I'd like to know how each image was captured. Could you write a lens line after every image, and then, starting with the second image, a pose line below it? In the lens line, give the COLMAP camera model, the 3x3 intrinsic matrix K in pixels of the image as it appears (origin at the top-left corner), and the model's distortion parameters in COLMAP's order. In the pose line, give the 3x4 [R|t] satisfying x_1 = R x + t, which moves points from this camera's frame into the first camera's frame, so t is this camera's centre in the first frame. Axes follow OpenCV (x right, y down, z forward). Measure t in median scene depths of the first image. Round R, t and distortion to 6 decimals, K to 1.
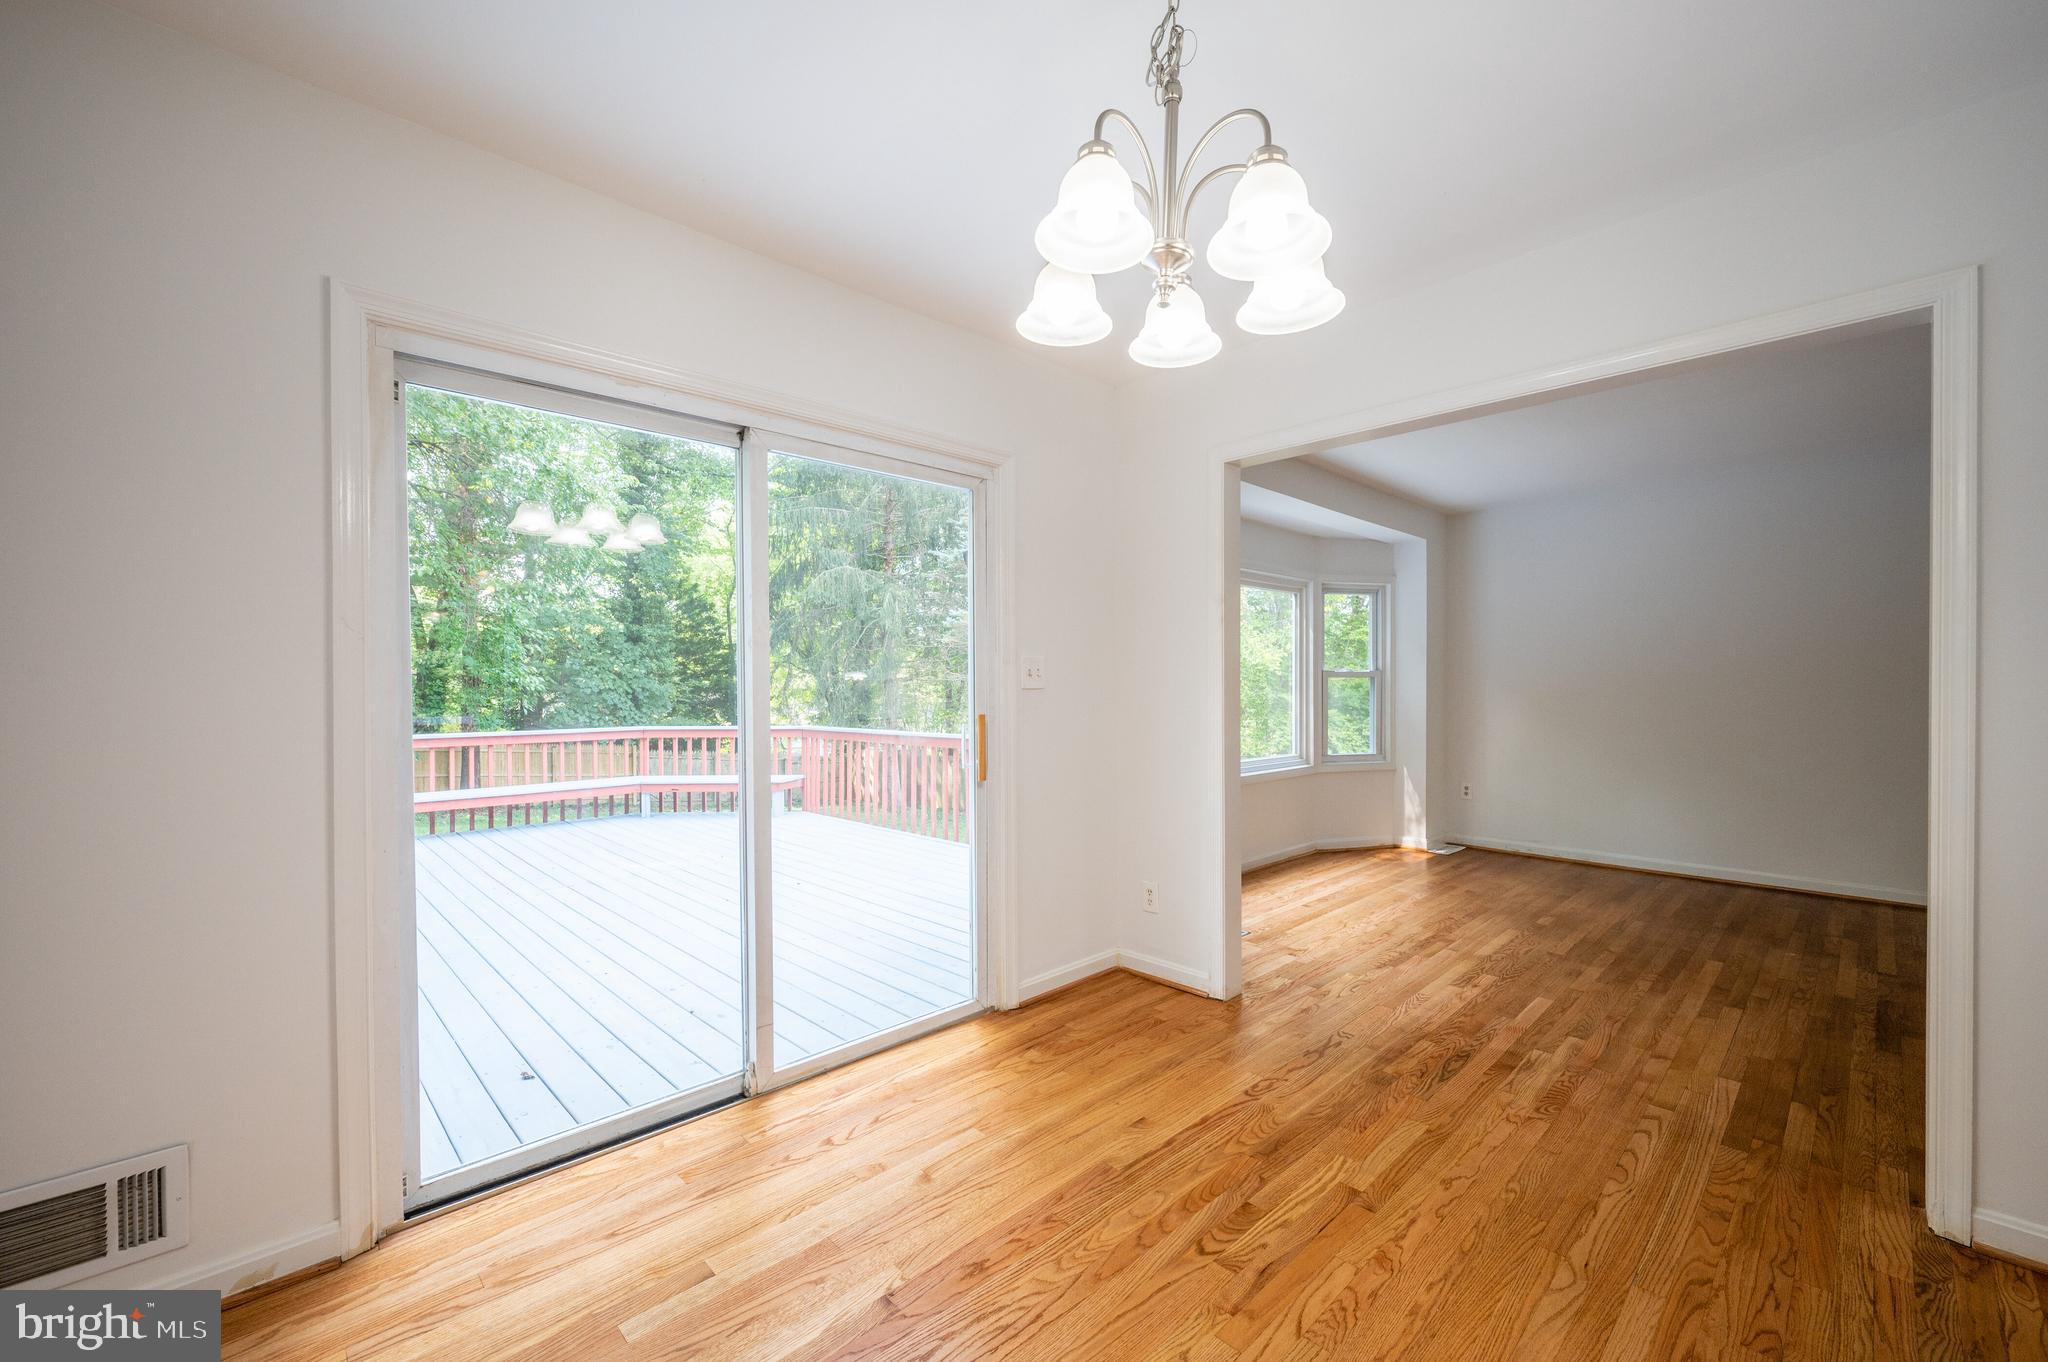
lens RADIAL K [[816.2, 0, 1032.7], [0, 816.2, 688.9], [0, 0, 1]] dist [-0.001441, -0.000219]
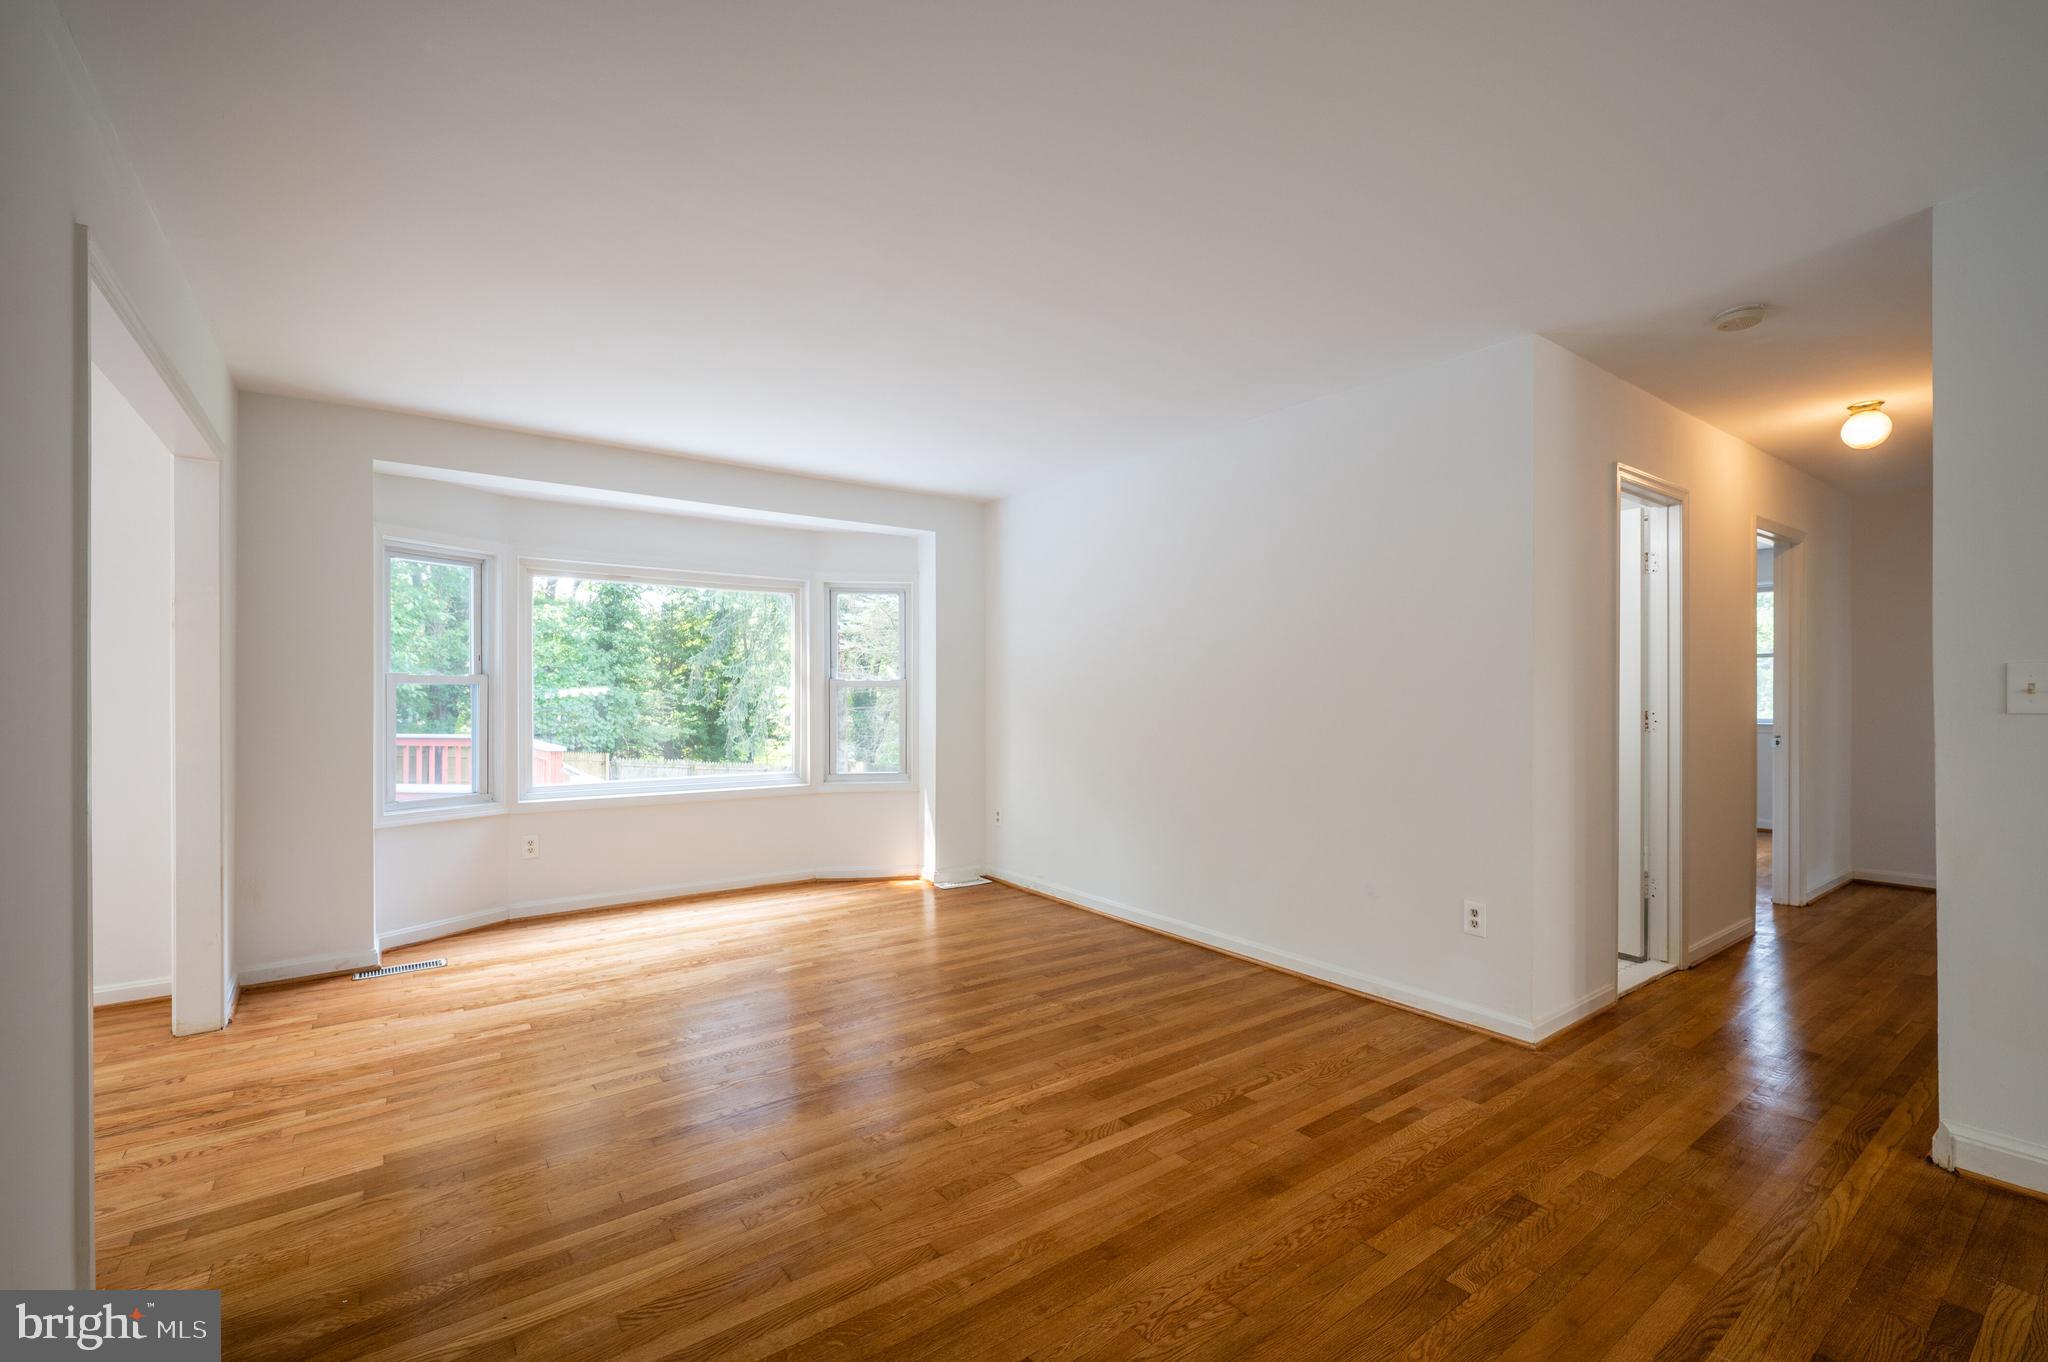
lens RADIAL K [[882.8, 0, 1024.0], [0, 882.8, 681.0], [0, 0, 1]] dist [0.001417, 0.000177]
pose [[0.990655, -0.000539, -0.136391, 0.851676], [-0.001912, 0.999839, -0.017839, -0.004264], [0.136379, 0.017933, 0.990494, 0.083193]]
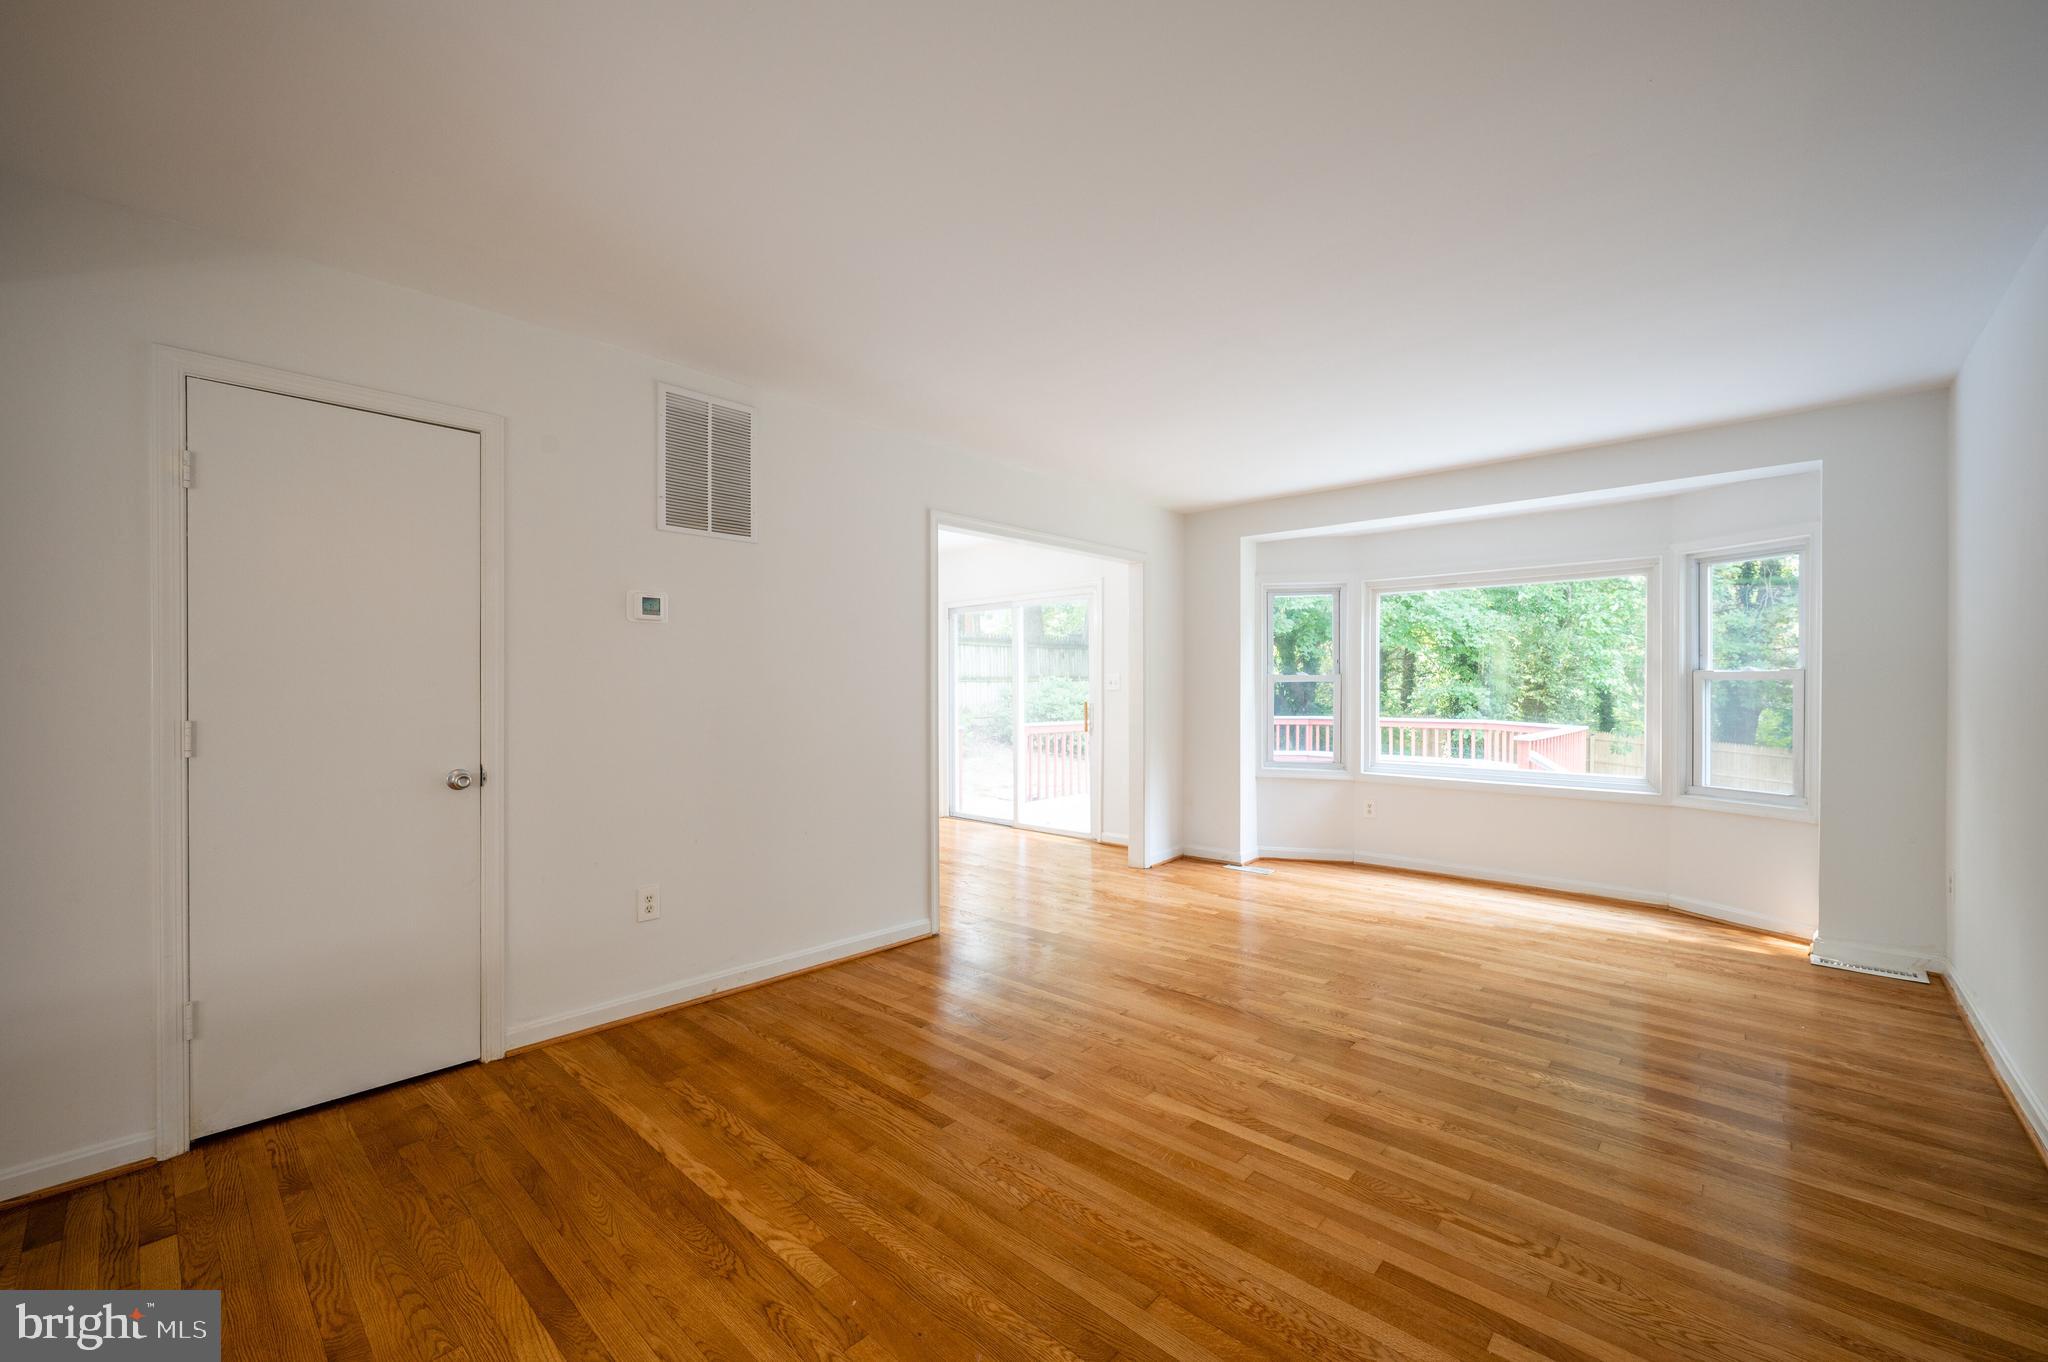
lens RADIAL K [[816.2, 0, 1032.7], [0, 816.2, 688.9], [0, 0, 1]] dist [-0.001441, -0.000219]
pose [[0.057832, 0.003382, -0.998321, 1.287656], [-0.002388, 0.999992, 0.003249, -0.008210], [0.998323, 0.002196, 0.057839, 0.437630]]
